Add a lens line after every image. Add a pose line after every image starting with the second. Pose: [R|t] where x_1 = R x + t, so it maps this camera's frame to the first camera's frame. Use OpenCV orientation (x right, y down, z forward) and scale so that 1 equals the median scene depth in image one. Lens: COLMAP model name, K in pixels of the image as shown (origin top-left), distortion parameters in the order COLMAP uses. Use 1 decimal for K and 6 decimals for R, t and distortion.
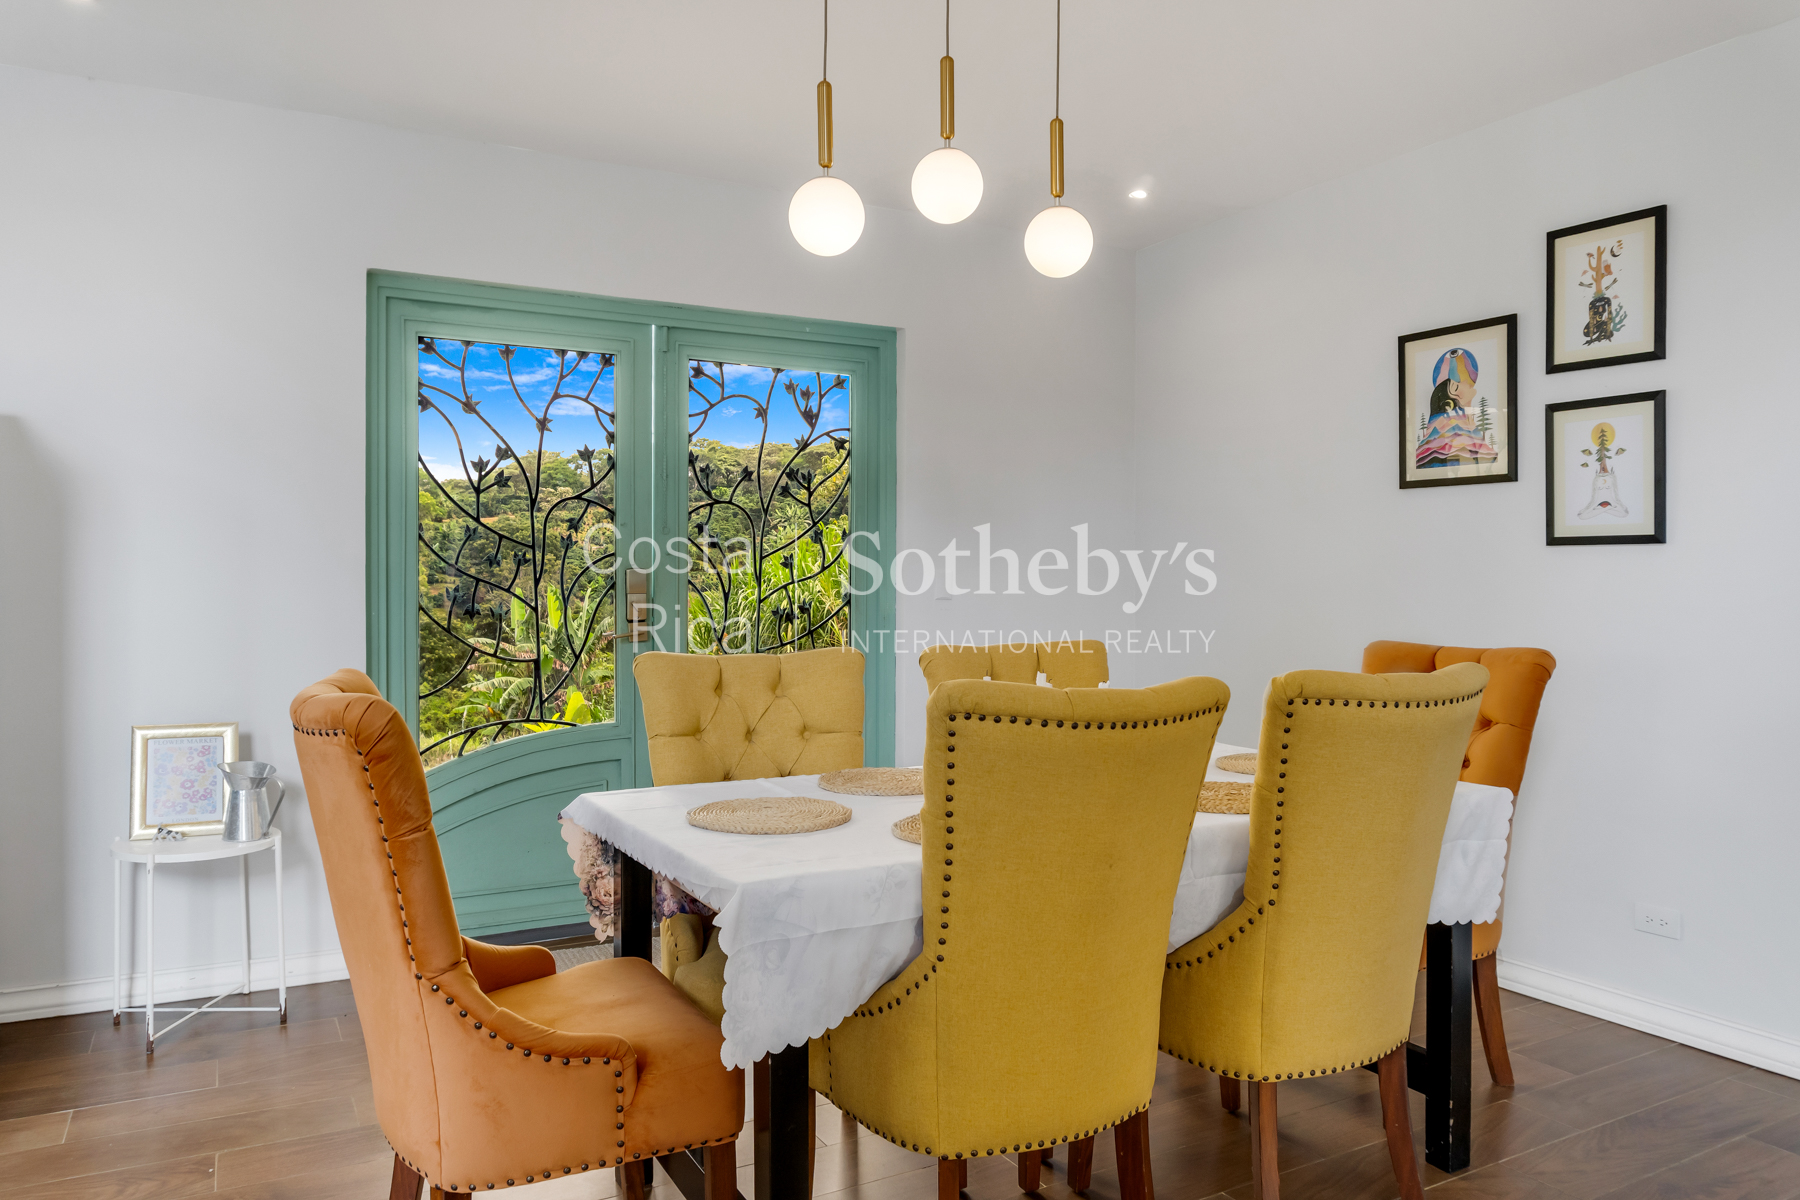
lens RADIAL K [[1226.8, 0, 898.1], [0, 1226.8, 592.4], [0, 0, 1]] dist [-0.018835, -0.008657]
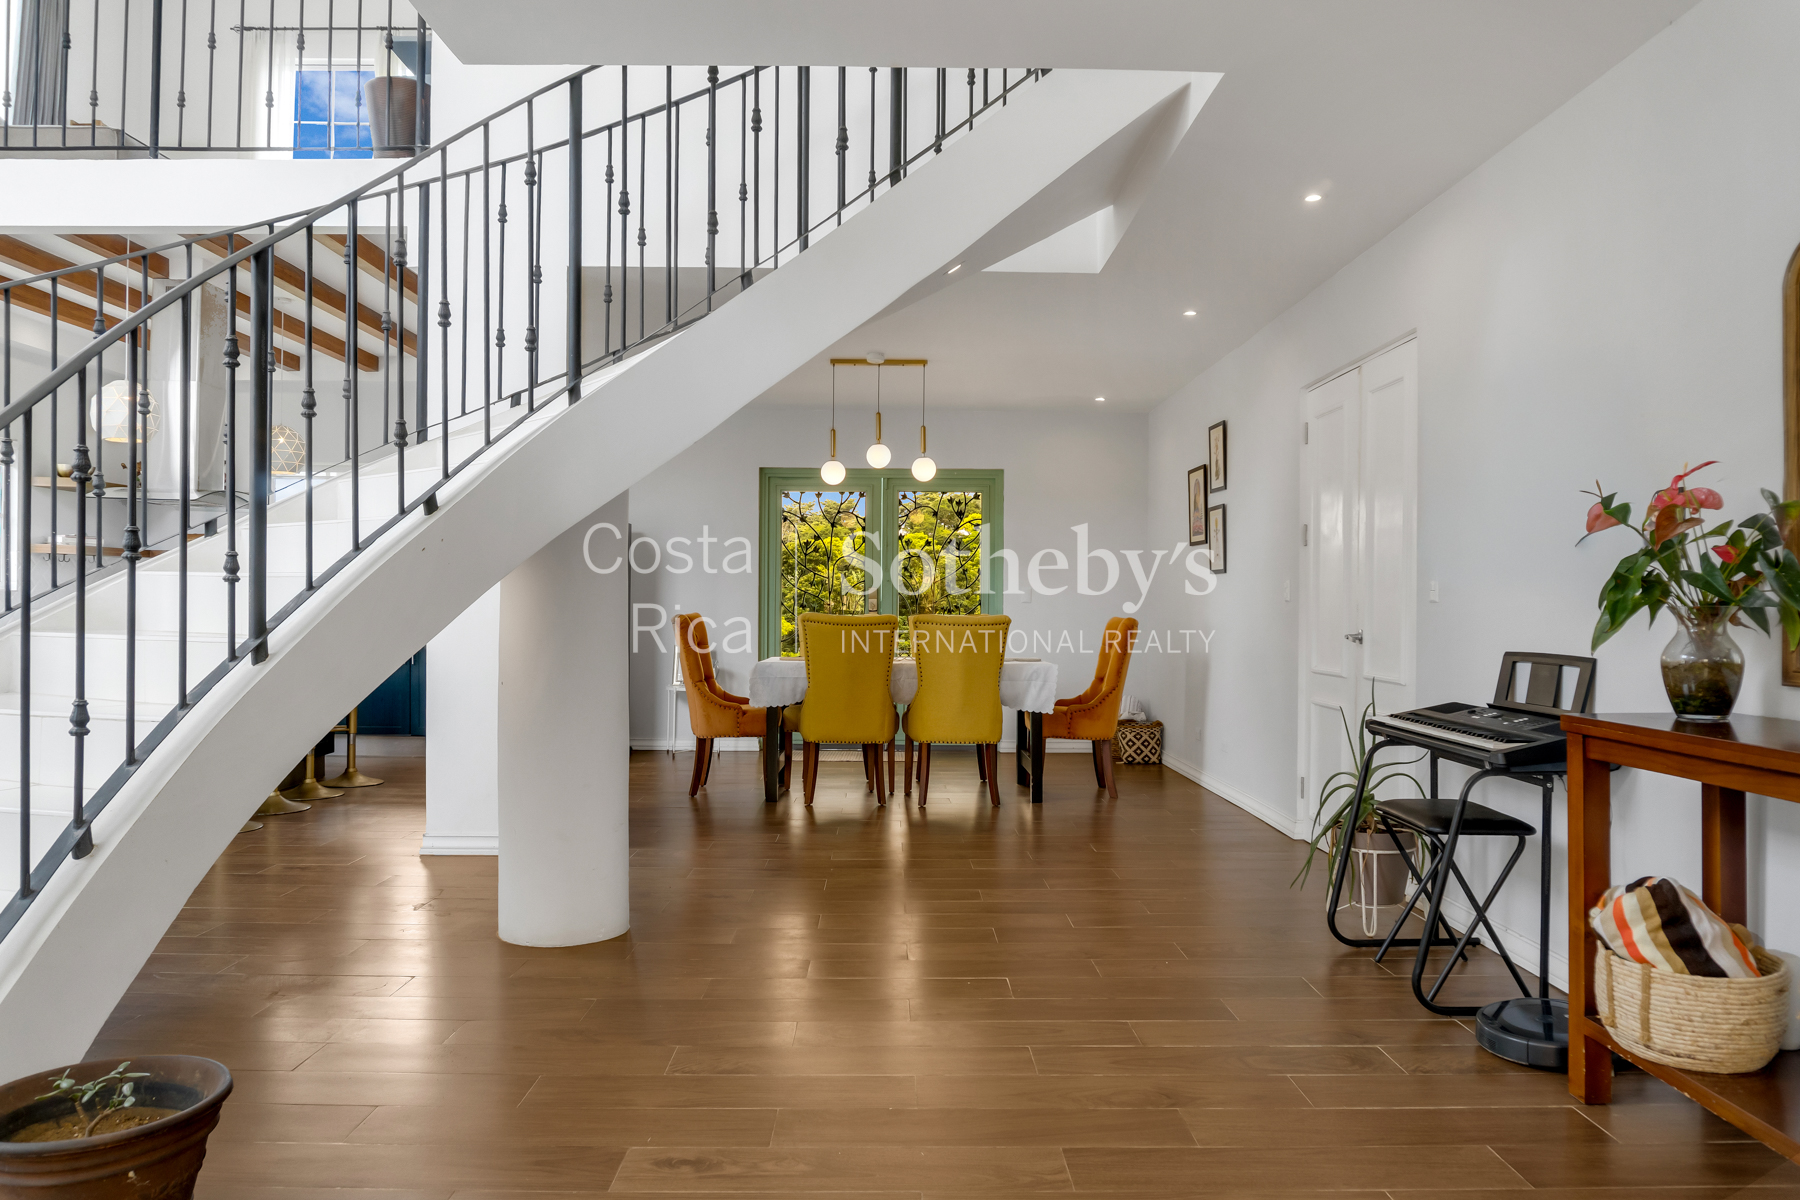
lens RADIAL K [[1226.8, 0, 901.0], [0, 1226.8, 599.4], [0, 0, 1]] dist [-0.018835, -0.008657]
pose [[0.883501, 0.000591, -0.468429, 0.945409], [-0.009124, 0.999831, -0.015948, 0.039668], [0.468341, 0.018364, 0.883357, -1.017568]]
